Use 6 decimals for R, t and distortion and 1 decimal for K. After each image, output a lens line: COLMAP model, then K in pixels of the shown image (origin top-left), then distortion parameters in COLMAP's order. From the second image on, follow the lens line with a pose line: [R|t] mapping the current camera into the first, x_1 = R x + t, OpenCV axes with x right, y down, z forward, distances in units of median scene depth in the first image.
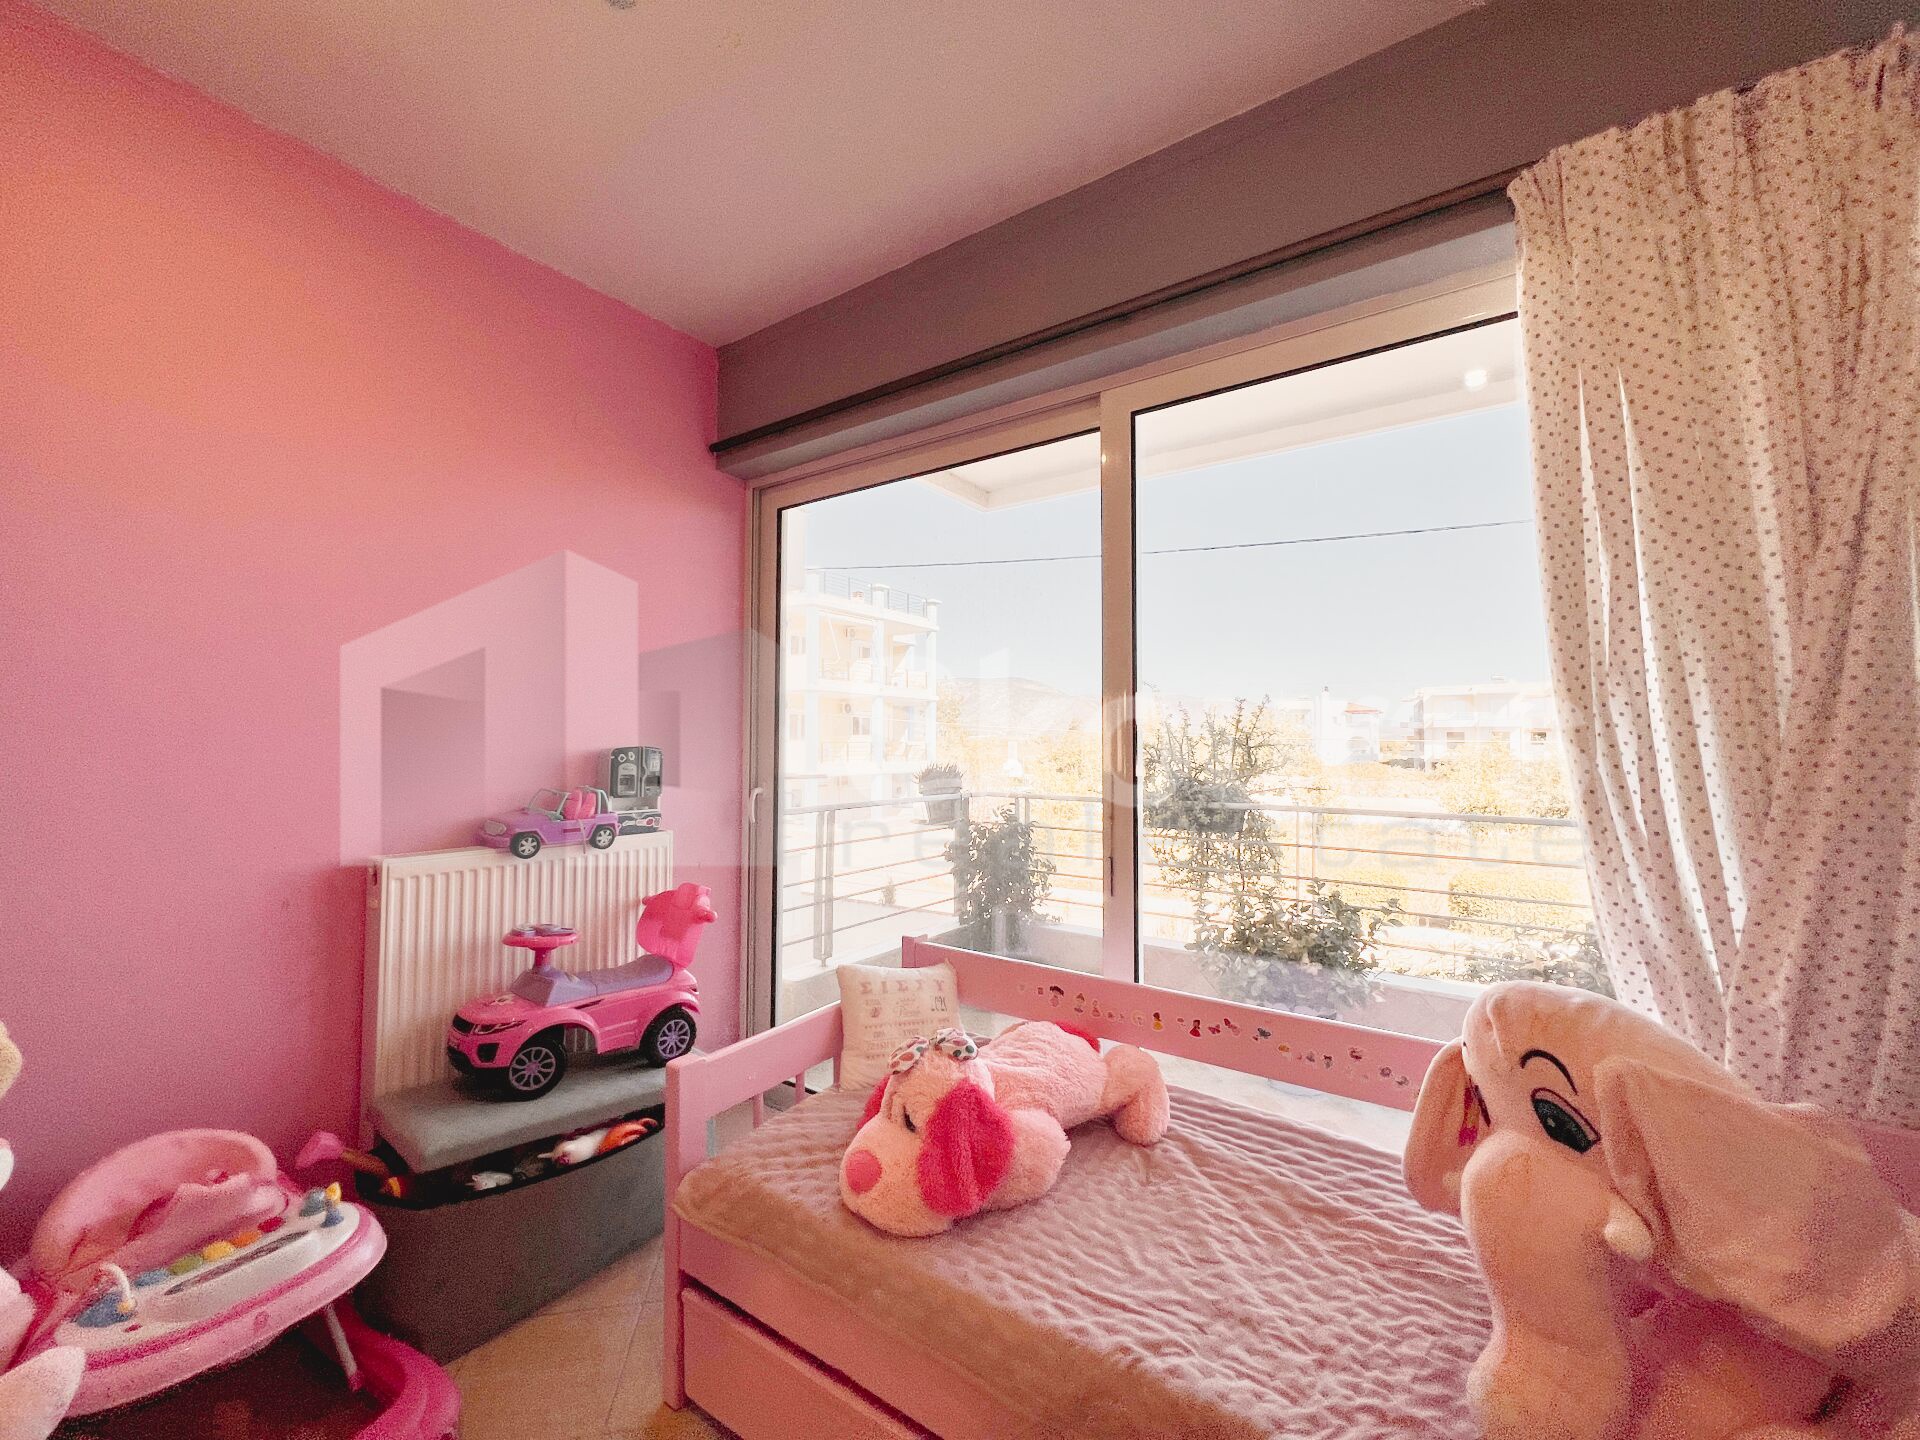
lens RADIAL K [[769.2, 0, 957.6], [0, 769.2, 719.1], [0, 0, 1]] dist [-0.001461, 0.001485]
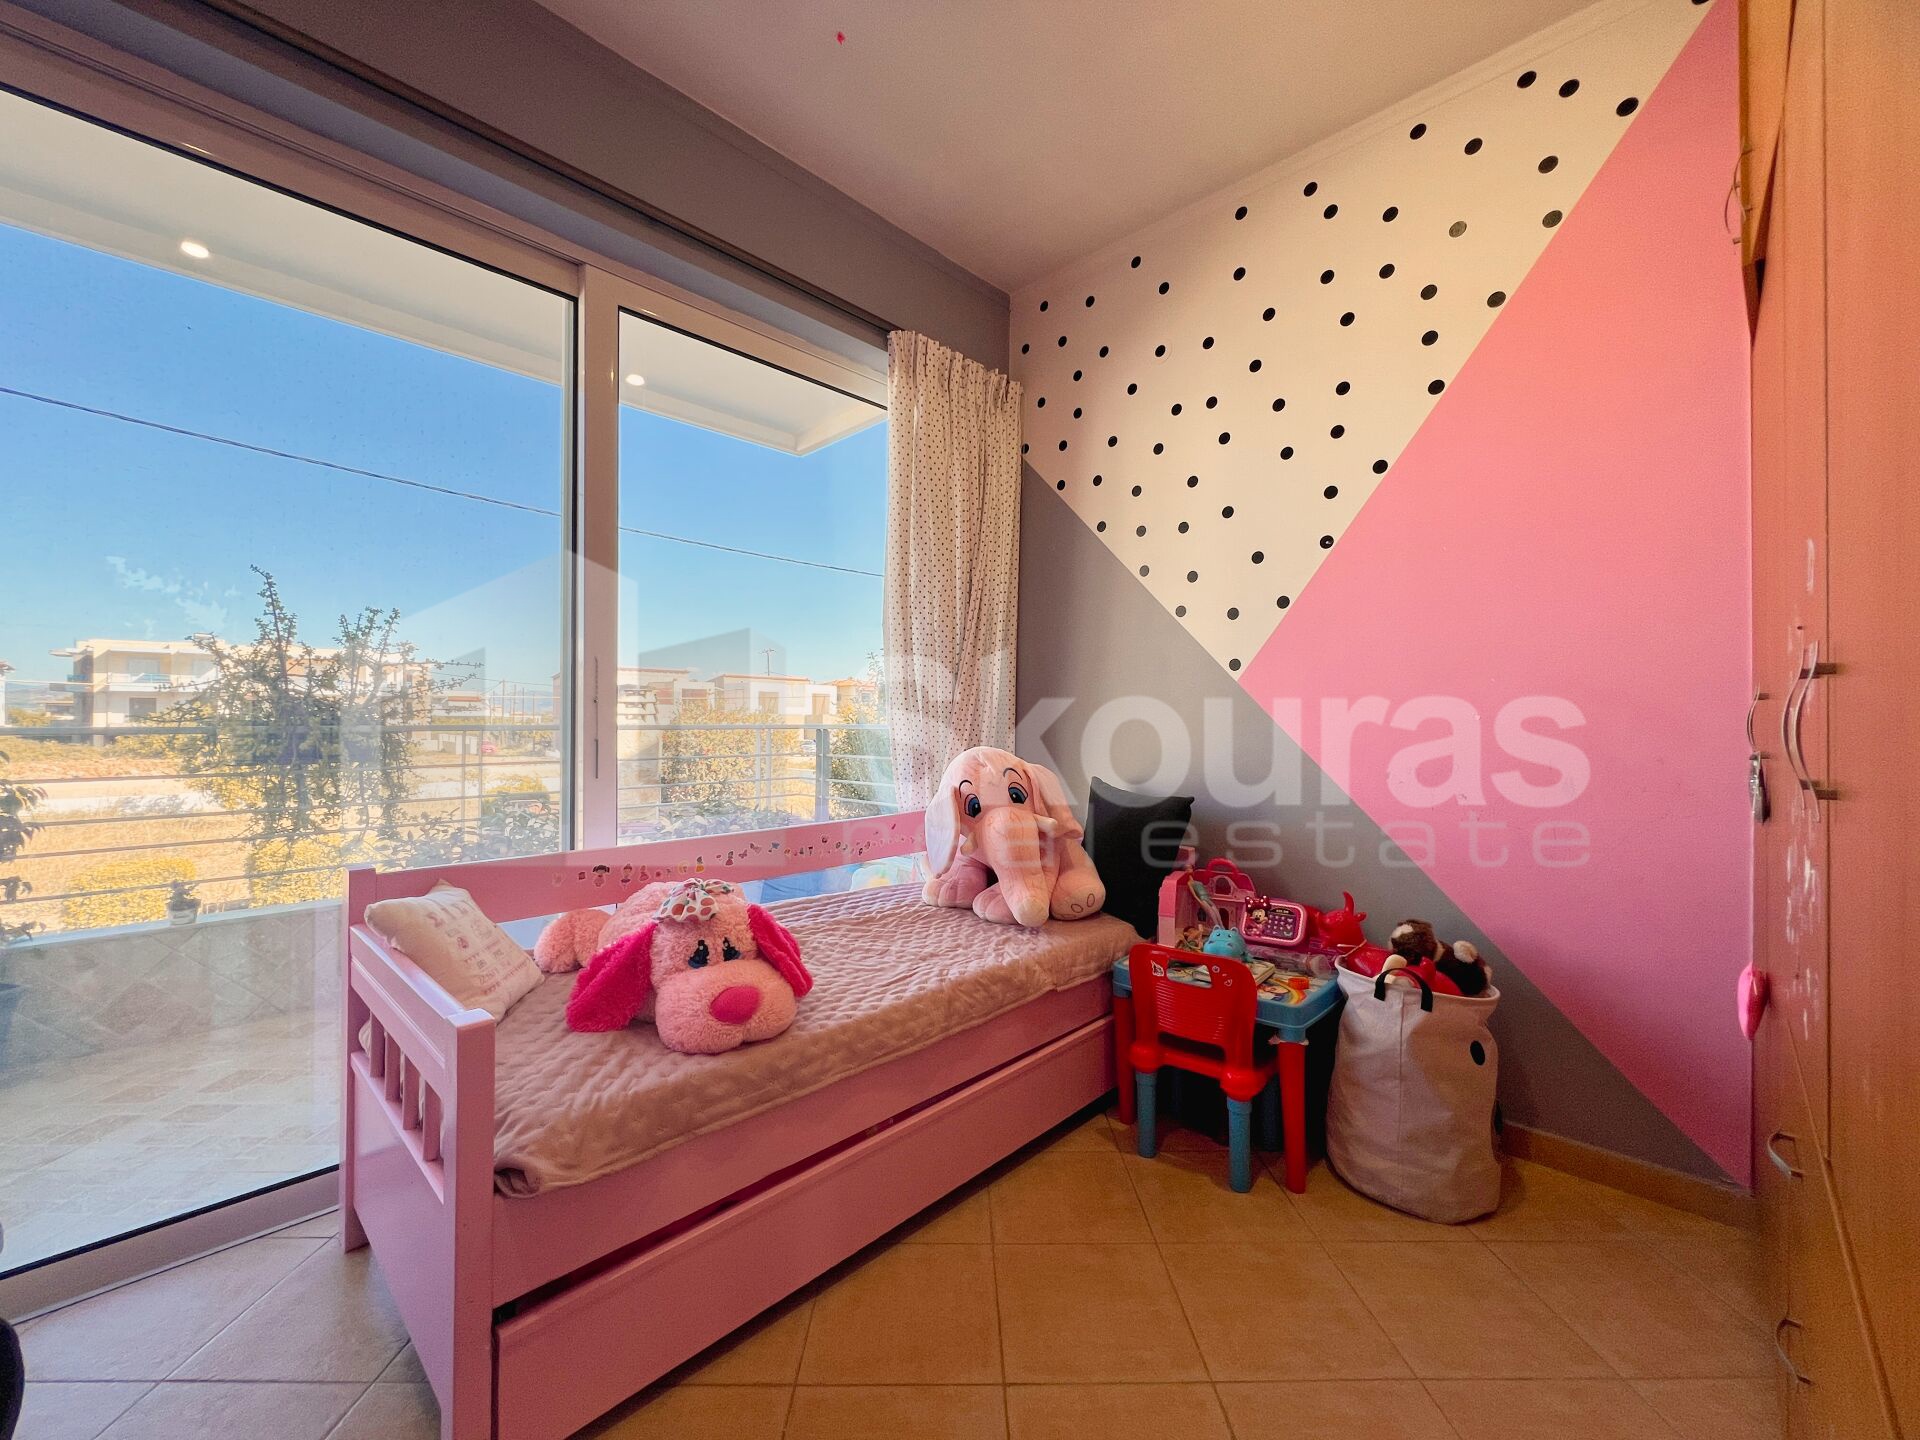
lens RADIAL K [[769.2, 0, 957.0], [0, 769.2, 718.0], [0, 0, 1]] dist [-0.001461, 0.001485]
pose [[0.160624, -0.003305, 0.987010, -0.978899], [-0.030624, 0.999496, 0.008331, 0.174979], [-0.986540, -0.031564, 0.160442, 0.509653]]
